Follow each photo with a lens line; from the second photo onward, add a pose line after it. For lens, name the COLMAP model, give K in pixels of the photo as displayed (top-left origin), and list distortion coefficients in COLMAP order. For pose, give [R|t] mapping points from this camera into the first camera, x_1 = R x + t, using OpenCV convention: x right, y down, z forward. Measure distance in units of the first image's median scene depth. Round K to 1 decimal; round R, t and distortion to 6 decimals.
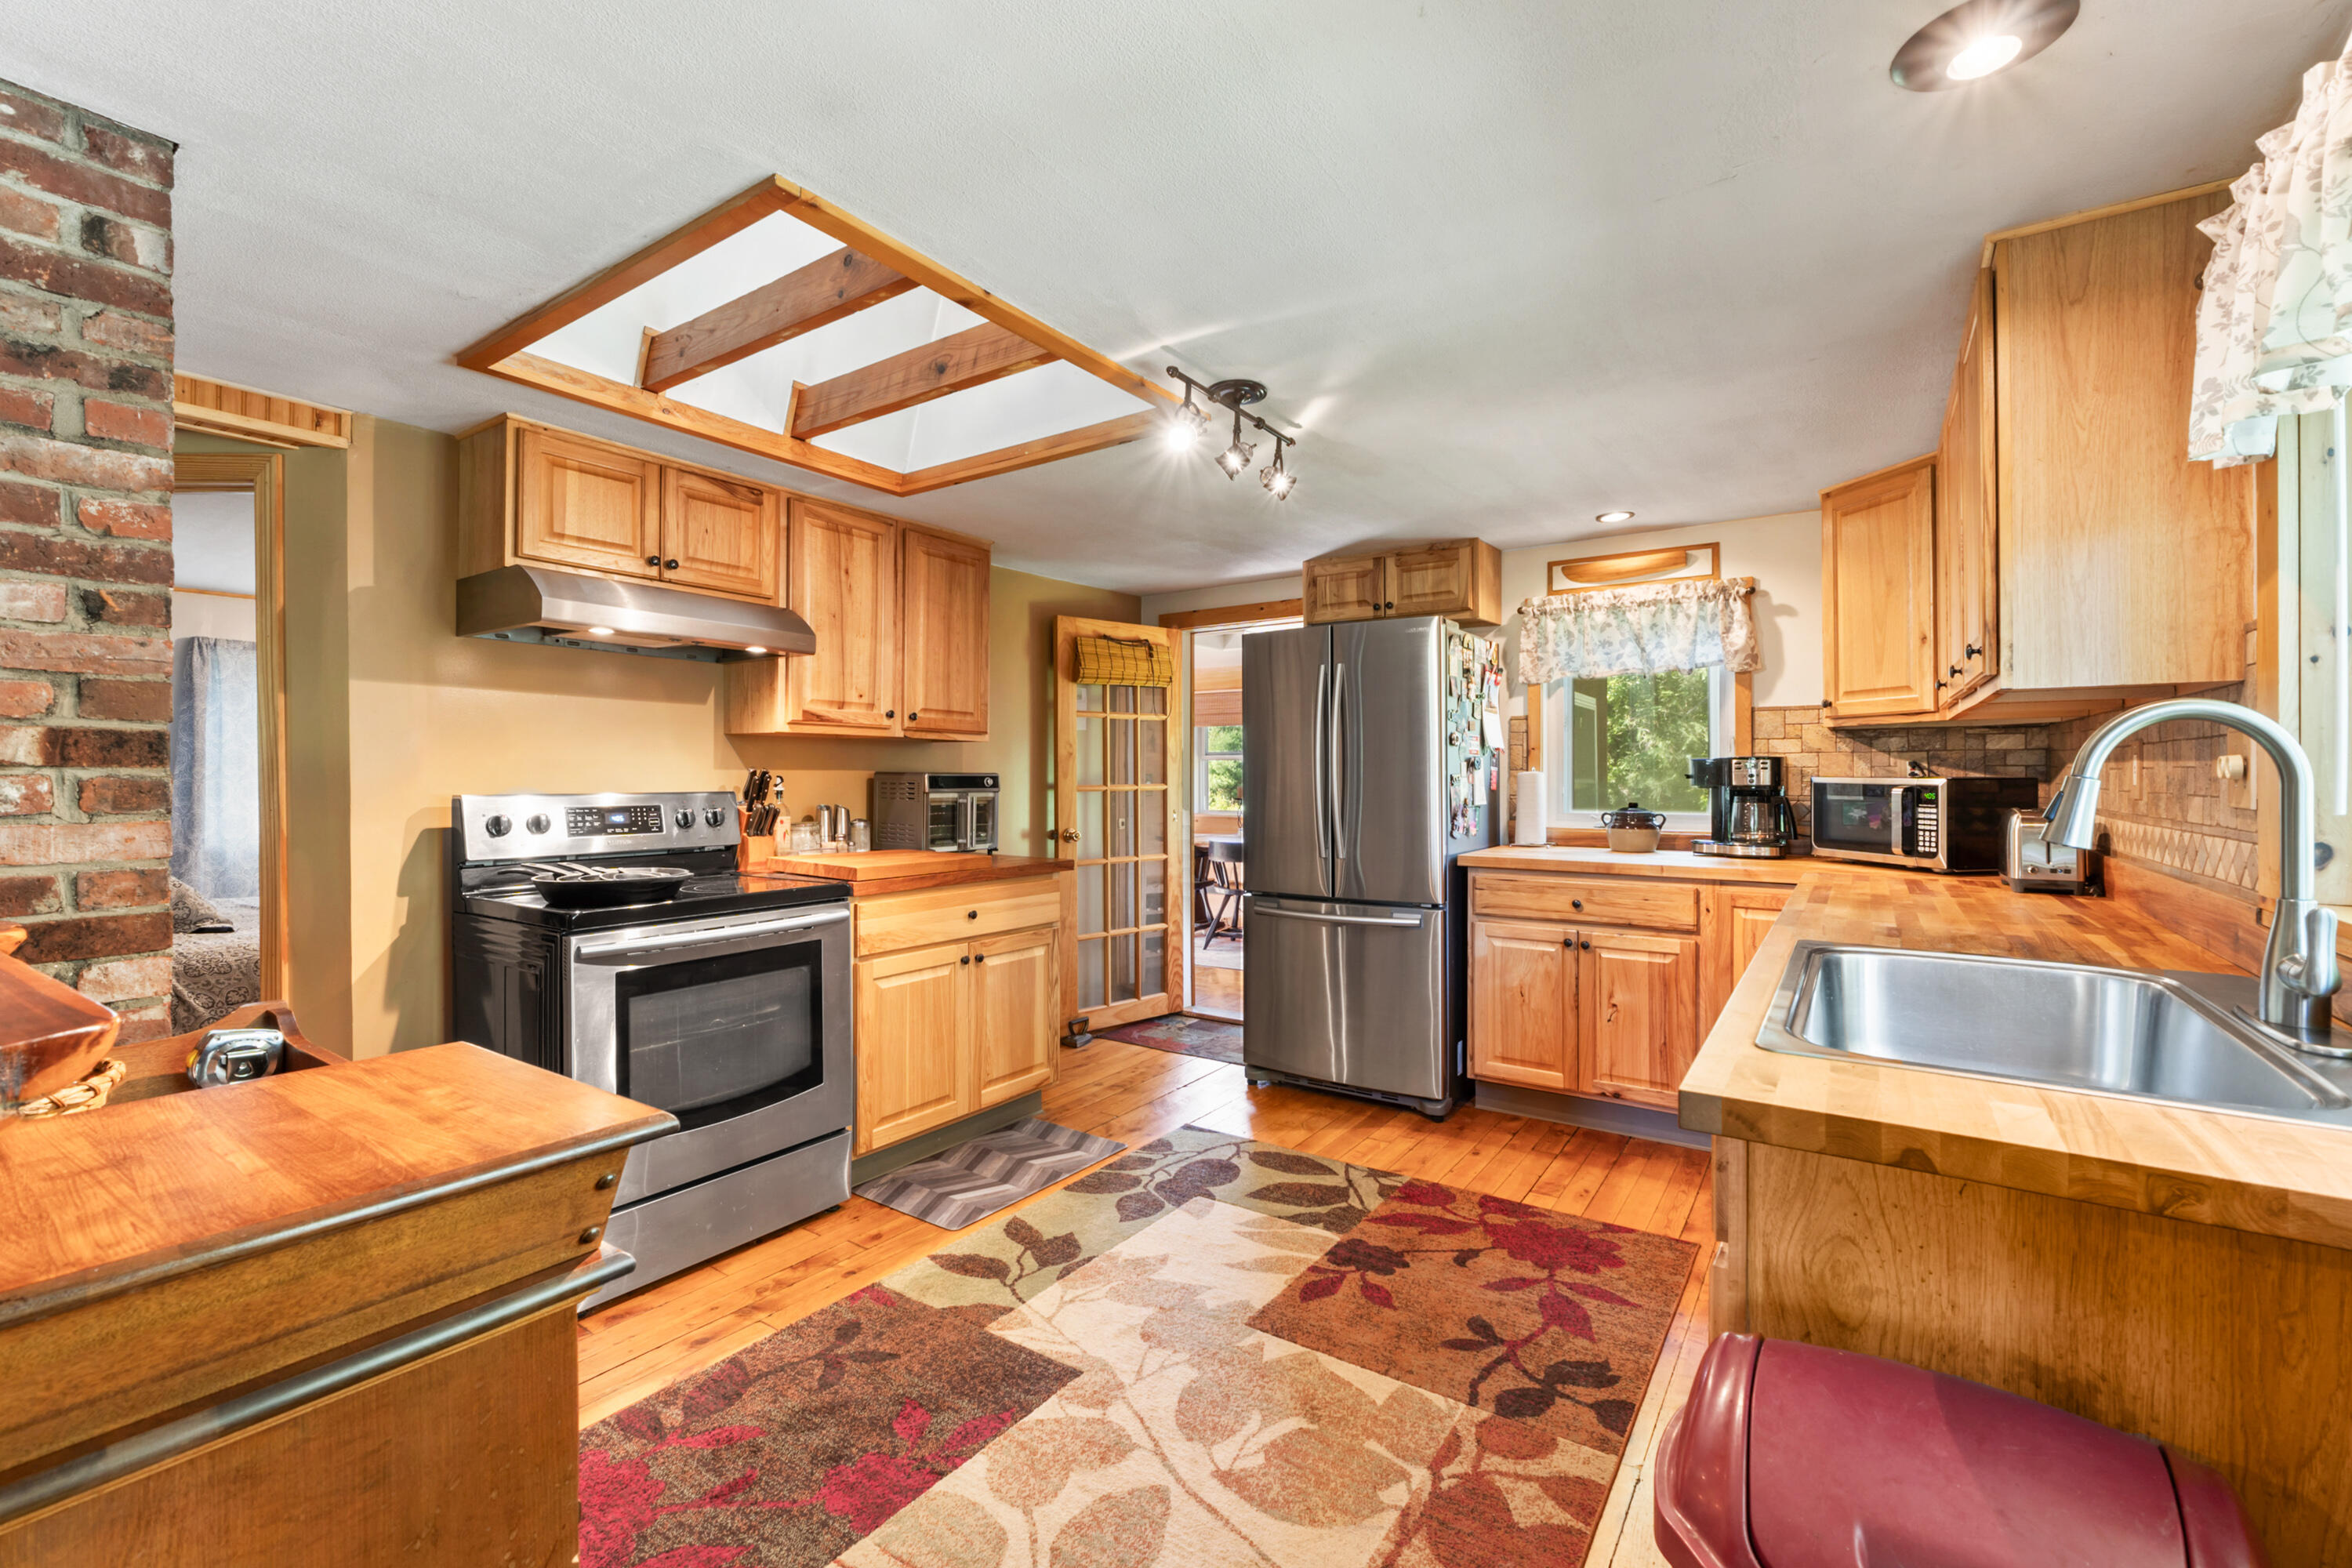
lens RADIAL K [[1001.4, 0, 1179.5], [0, 1001.4, 778.8], [0, 0, 1]] dist [-0.004130, -0.000486]
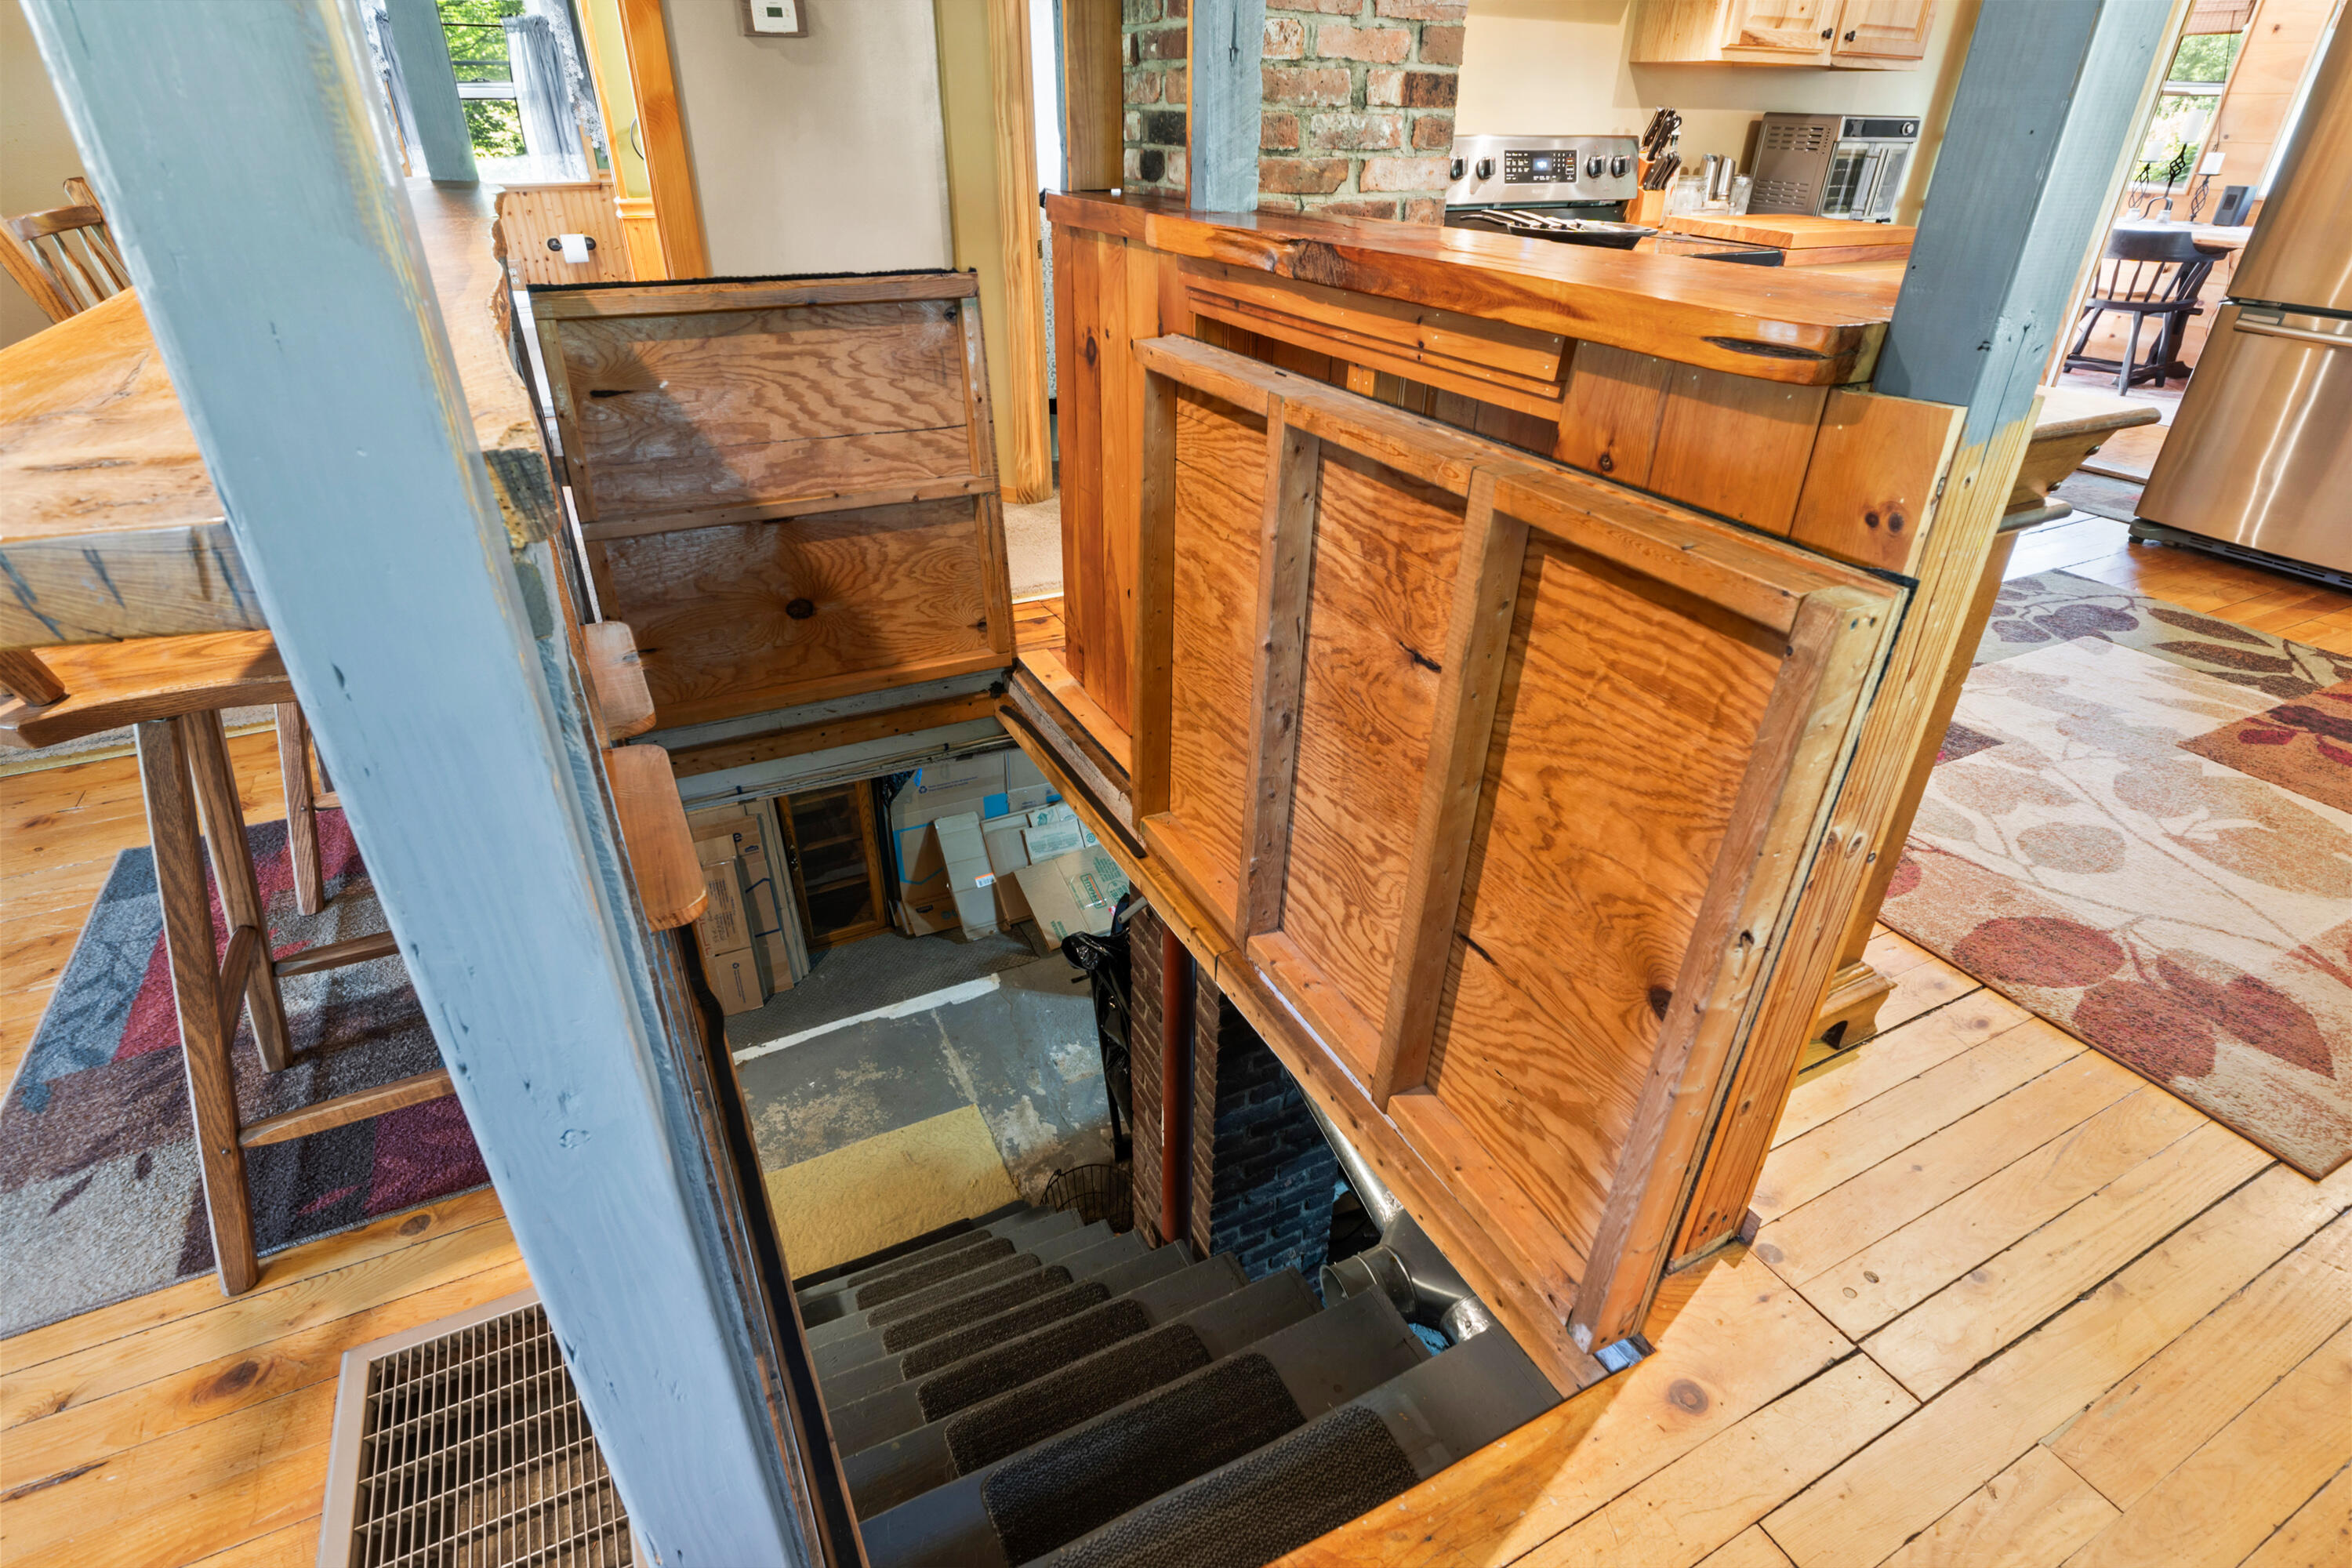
lens RADIAL K [[1177.6, 0, 1176.4], [0, 1177.6, 774.6], [0, 0, 1]] dist [-0.002075, -0.000394]
pose [[0.880083, 0.243252, -0.407777, -0.255052], [-0.012854, 0.870696, 0.491654, -0.002171], [0.474645, -0.427454, 0.769412, -0.315772]]
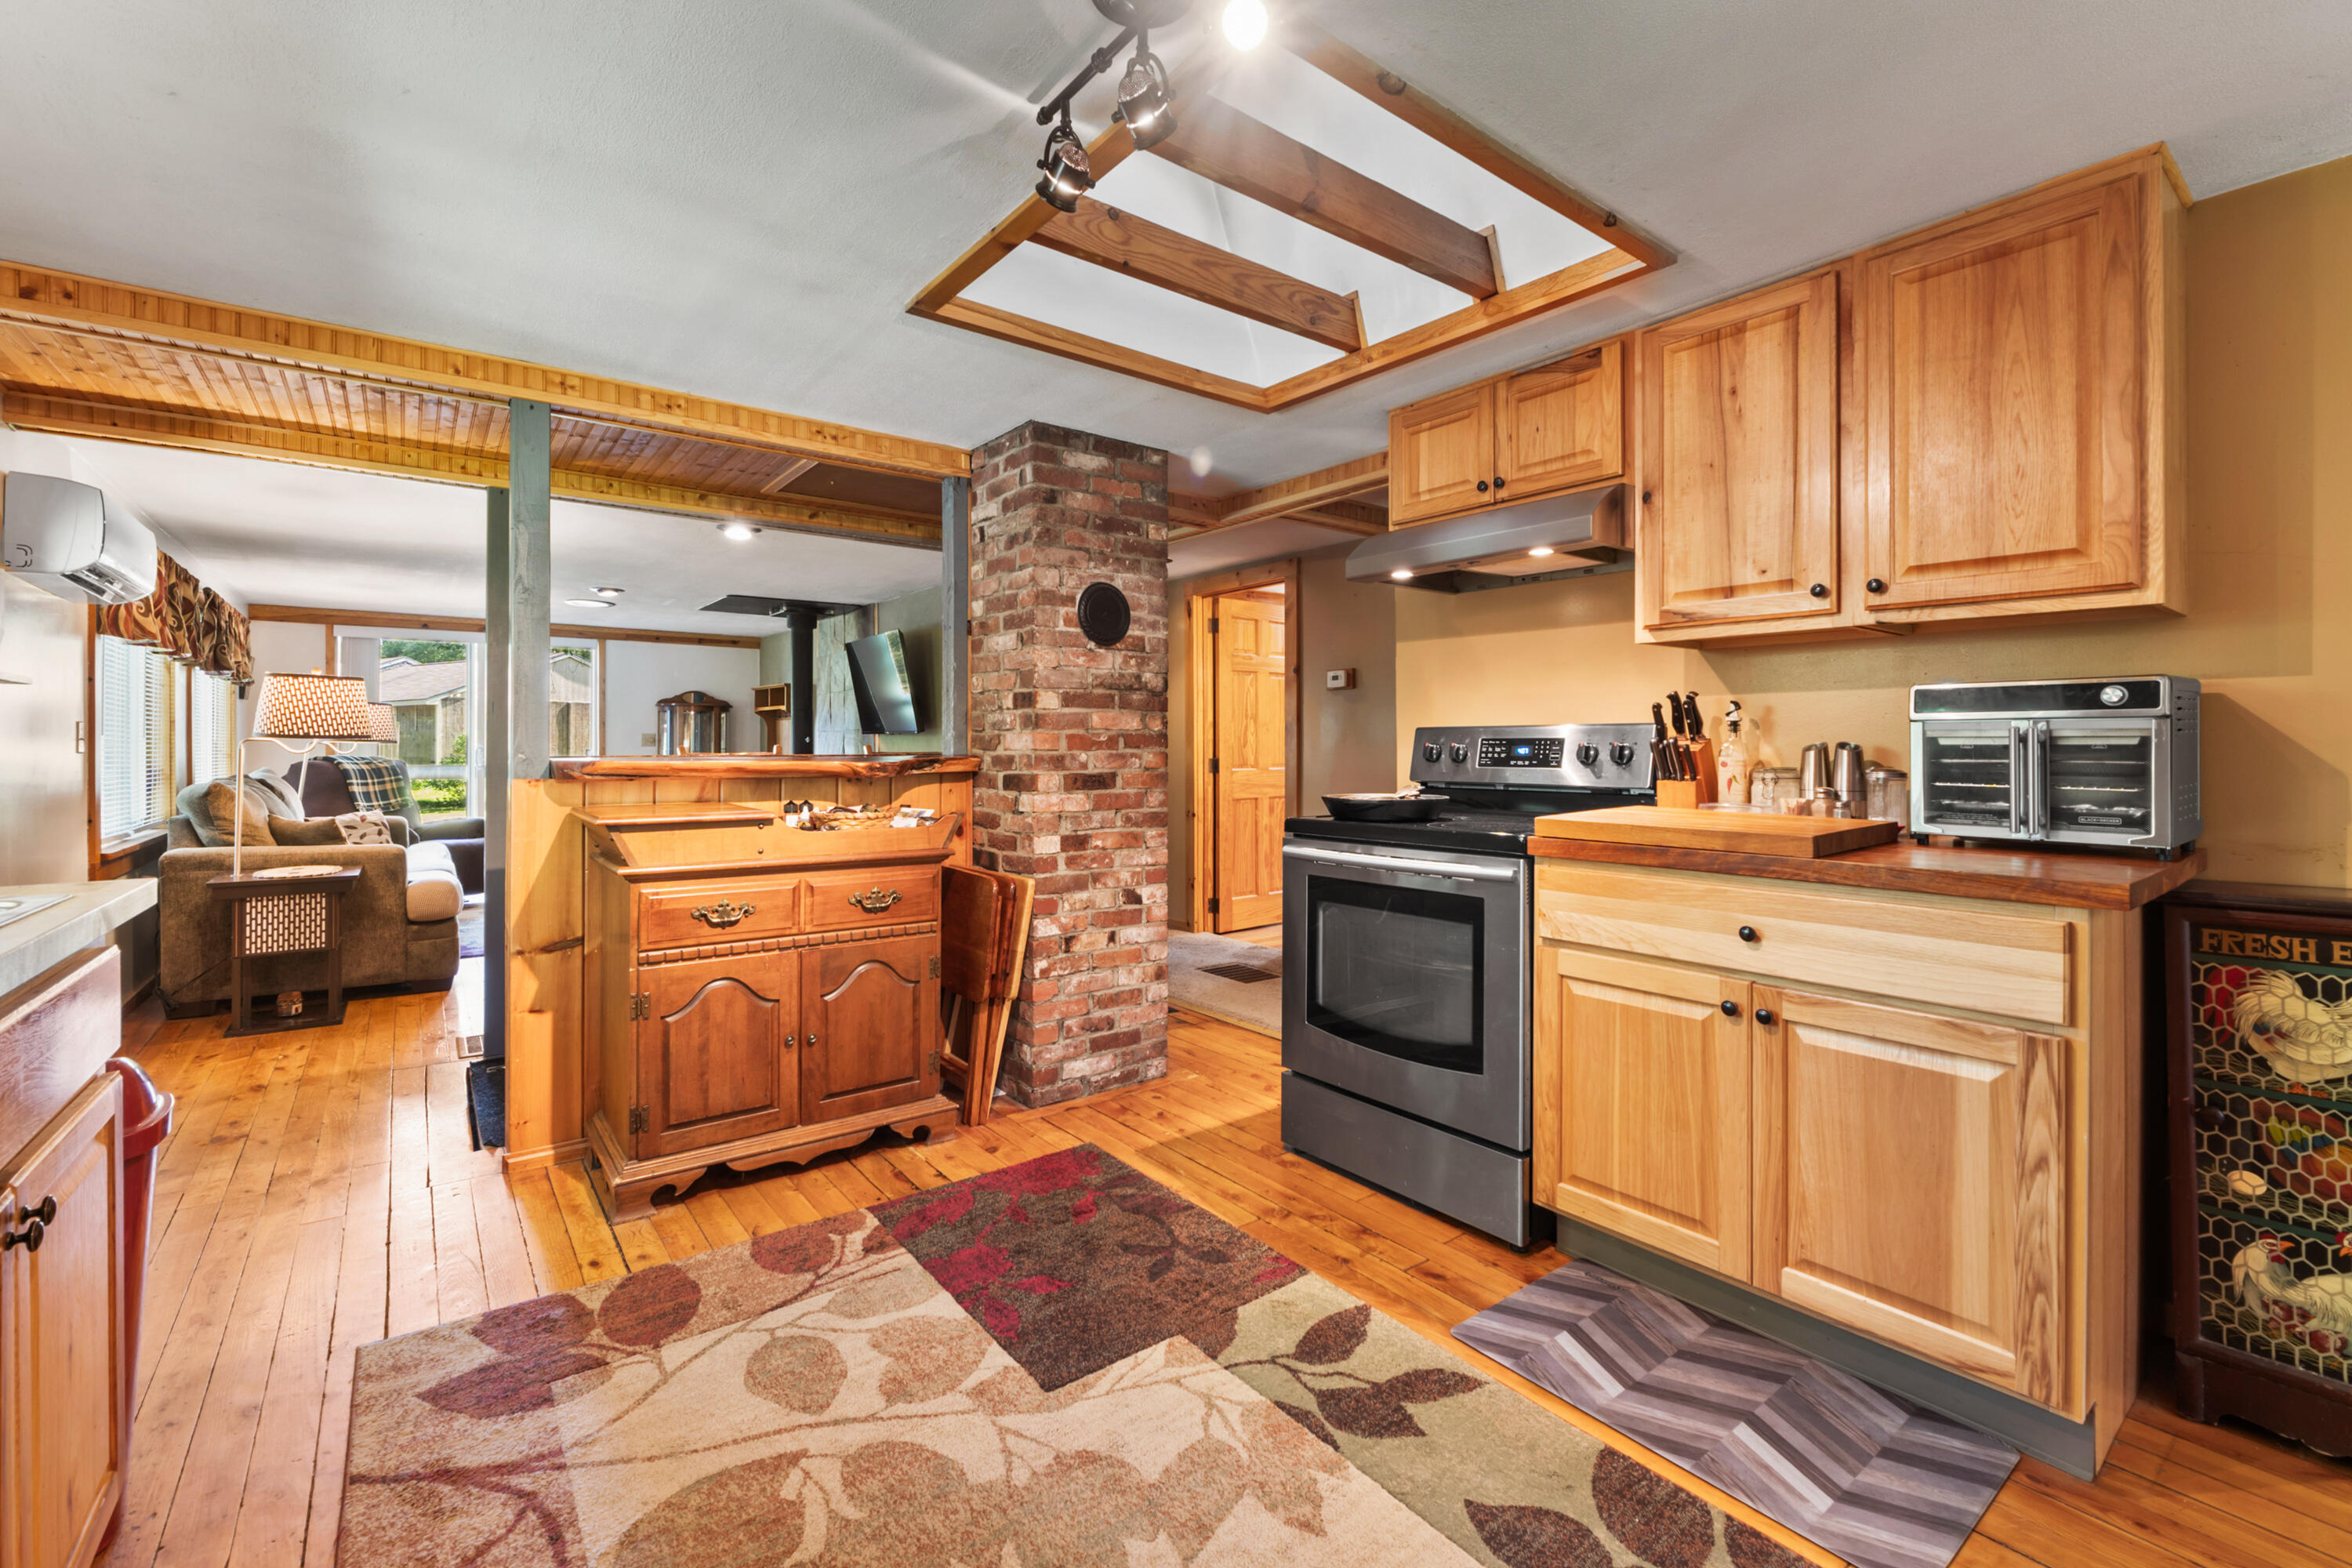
lens RADIAL K [[1001.4, 0, 1166.4], [0, 1001.4, 744.1], [0, 0, 1]] dist [-0.004130, -0.000486]
pose [[-0.312843, -0.000175, -0.949805, 0.474374], [-0.000673, 1.000000, 0.000038, 0.032793], [0.949805, 0.000651, -0.312843, 0.957485]]
